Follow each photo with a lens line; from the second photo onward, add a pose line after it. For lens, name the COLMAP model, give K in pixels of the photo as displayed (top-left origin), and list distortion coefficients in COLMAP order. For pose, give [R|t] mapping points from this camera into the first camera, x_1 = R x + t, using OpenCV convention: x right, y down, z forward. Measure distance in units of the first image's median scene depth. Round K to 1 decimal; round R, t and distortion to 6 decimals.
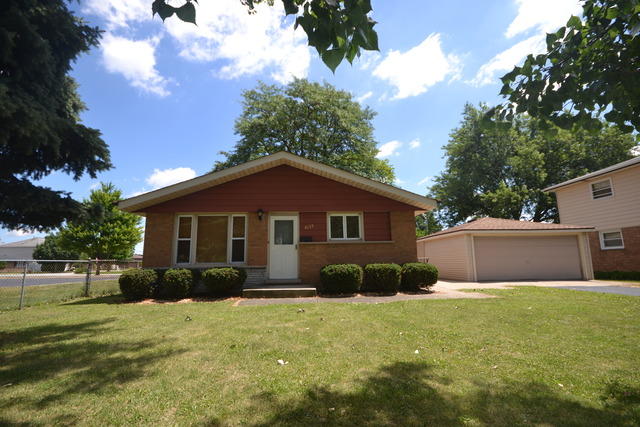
lens RADIAL K [[284.5, 0, 318.9], [0, 284.5, 211.5], [0, 0, 1]] dist [0.002542, -0.001061]
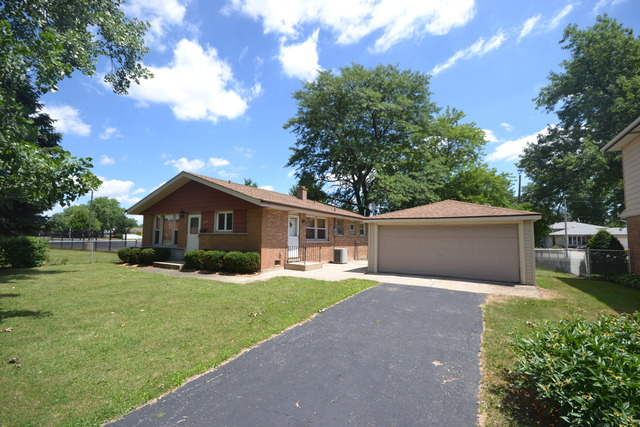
lens RADIAL K [[284.5, 0, 315.9], [0, 284.5, 218.6], [0, 0, 1]] dist [0.002542, -0.001061]
pose [[0.847316, -0.011873, -0.530957, 1.165620], [0.069015, 0.993734, 0.087916, -0.048135], [0.526586, -0.111137, 0.842826, 0.105530]]
